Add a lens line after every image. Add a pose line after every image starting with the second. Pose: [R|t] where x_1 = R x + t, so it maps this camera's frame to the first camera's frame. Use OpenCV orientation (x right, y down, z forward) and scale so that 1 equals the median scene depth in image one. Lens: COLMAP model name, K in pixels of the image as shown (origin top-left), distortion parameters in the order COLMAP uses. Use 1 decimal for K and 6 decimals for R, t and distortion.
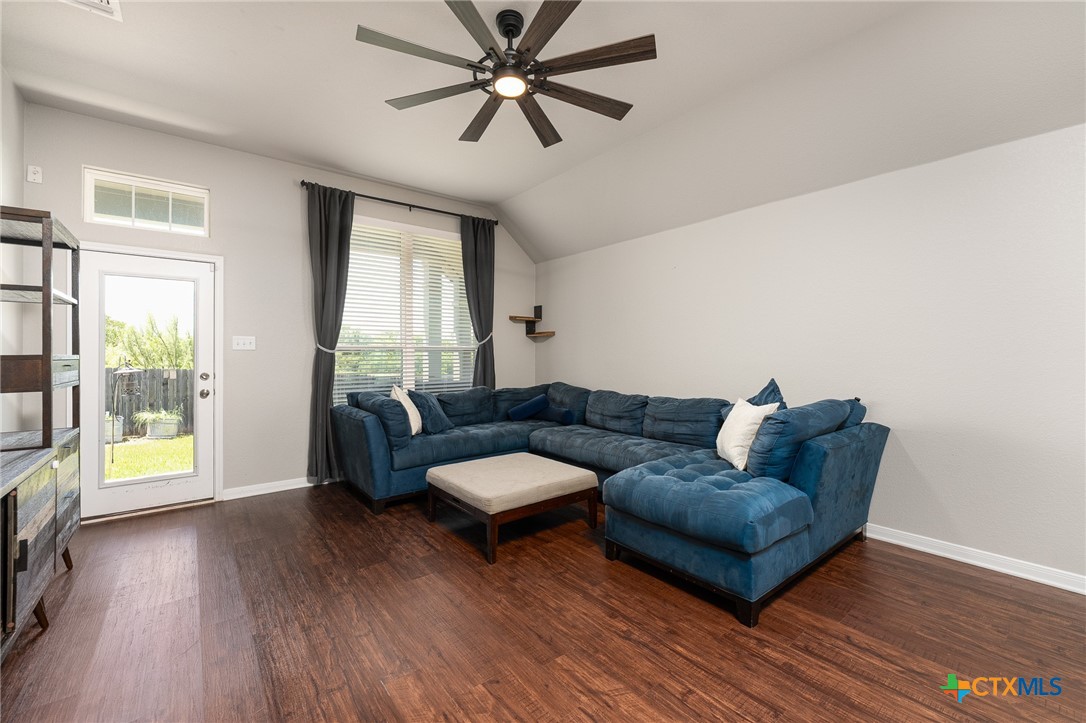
lens RADIAL K [[440.7, 0, 542.1], [0, 440.7, 353.5], [0, 0, 1]] dist [0.000669, -0.000563]
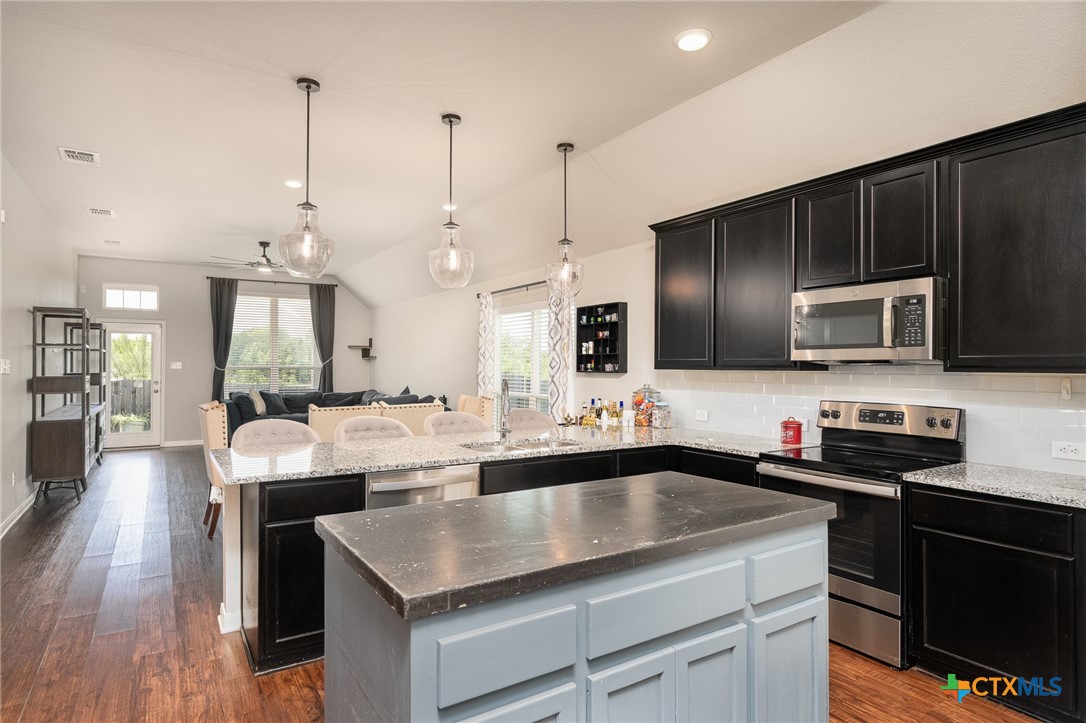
lens RADIAL K [[594.1, 0, 544.1], [0, 594.1, 364.9], [0, 0, 1]] dist [-0.004337, 0.001613]
pose [[0.995181, 0.006625, -0.097826, 1.017033], [-0.006534, 0.999978, 0.001256, -0.034137], [0.097832, -0.000611, 0.995203, -1.224538]]
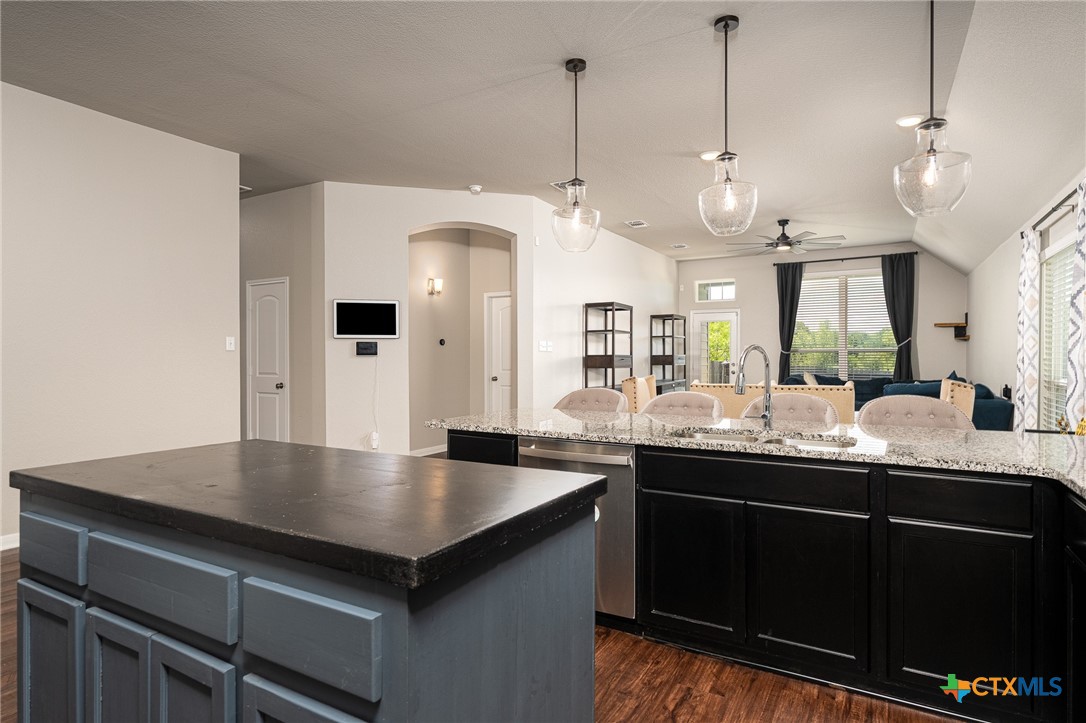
lens RADIAL K [[594.1, 0, 542.2], [0, 594.1, 355.9], [0, 0, 1]] dist [-0.004337, 0.001613]
pose [[0.372221, 0.003650, -0.928137, 1.370222], [0.002285, 0.999986, 0.004849, -0.005882], [0.928141, -0.003925, 0.372207, -0.829332]]
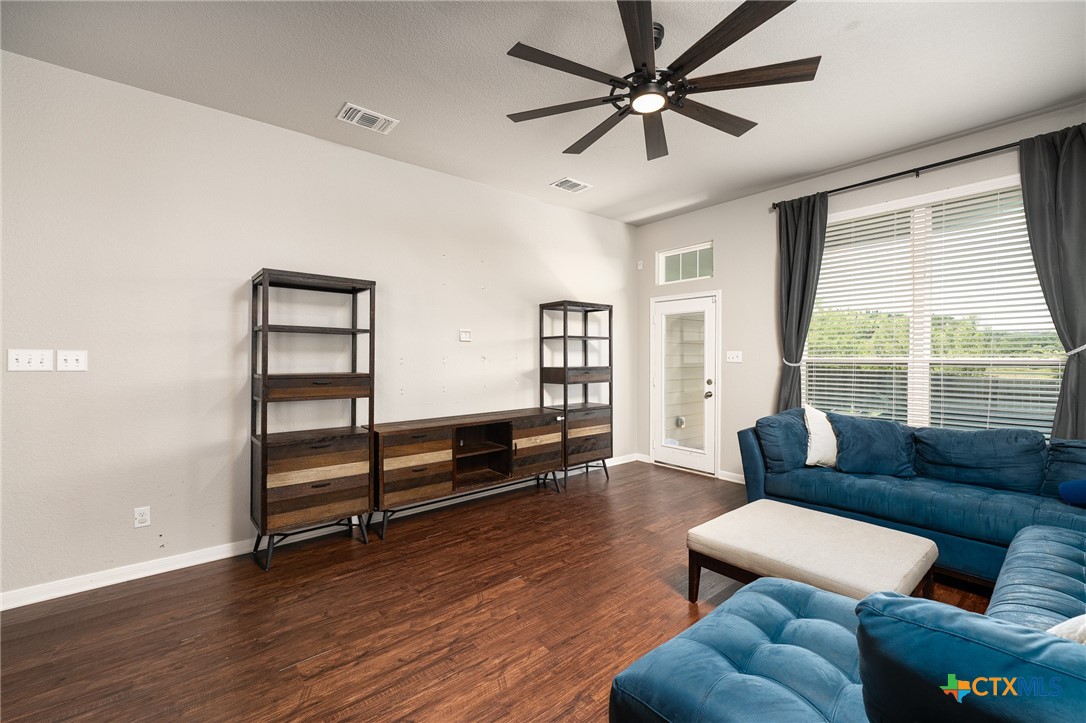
lens RADIAL K [[440.7, 0, 549.3], [0, 440.7, 362.4], [0, 0, 1]] dist [0.000669, -0.000563]
pose [[0.042037, 0.022119, -0.998871, 0.467091], [0.003967, 0.999743, 0.022305, -0.033010], [0.999108, -0.004900, 0.041939, 0.385214]]
